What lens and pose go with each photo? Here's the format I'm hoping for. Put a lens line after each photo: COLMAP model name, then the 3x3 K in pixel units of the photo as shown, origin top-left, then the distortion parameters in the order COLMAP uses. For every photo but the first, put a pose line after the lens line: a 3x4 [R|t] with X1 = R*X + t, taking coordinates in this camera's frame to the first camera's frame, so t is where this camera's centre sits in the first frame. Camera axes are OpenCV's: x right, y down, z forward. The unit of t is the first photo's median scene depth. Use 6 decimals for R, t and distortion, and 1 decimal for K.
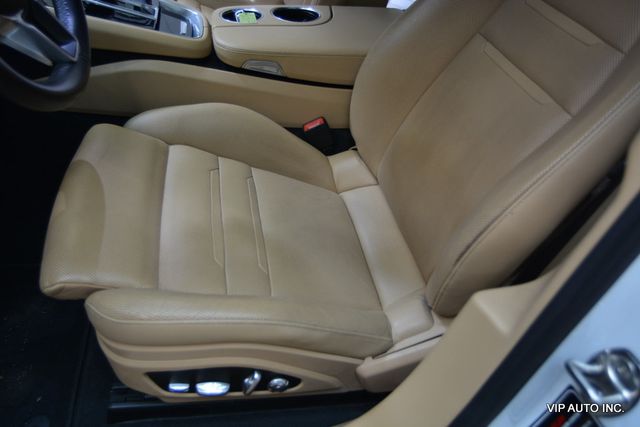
lens RADIAL K [[484.1, 0, 319.7], [0, 484.1, 213.0], [0, 0, 1]] dist [0.002814, -0.004416]
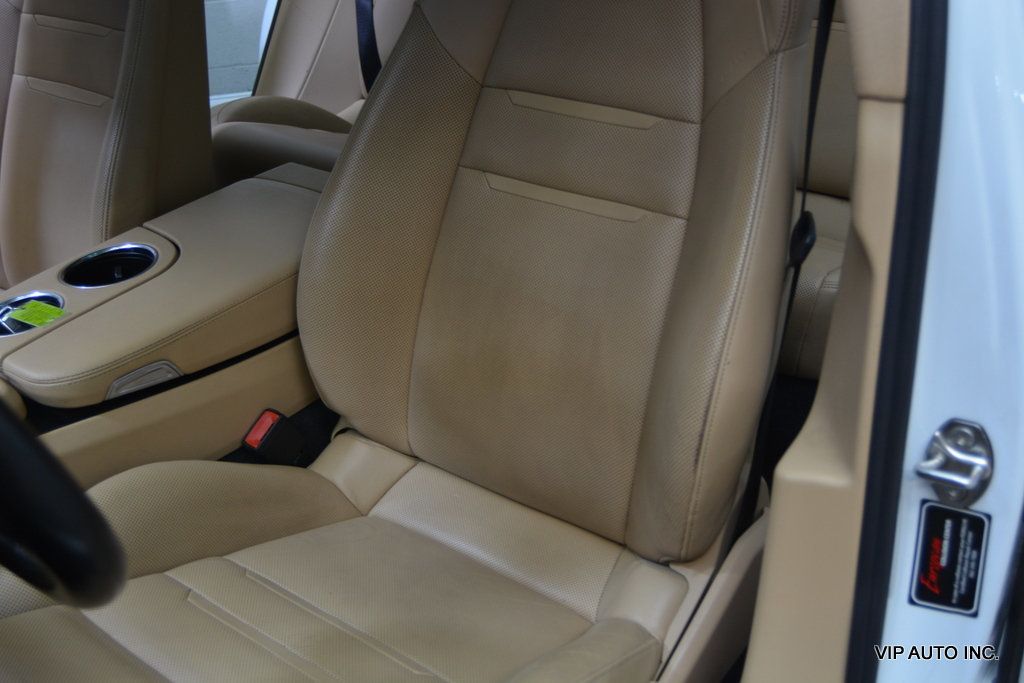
lens RADIAL K [[1152.8, 0, 509.3], [0, 1152.8, 339.0], [0, 0, 1]] dist [-0.018726, 0.000000]
pose [[0.735414, -0.455109, 0.502038, -0.478095], [0.534597, 0.844933, -0.017159, -0.120057], [-0.416379, 0.281007, 0.864675, -0.261042]]
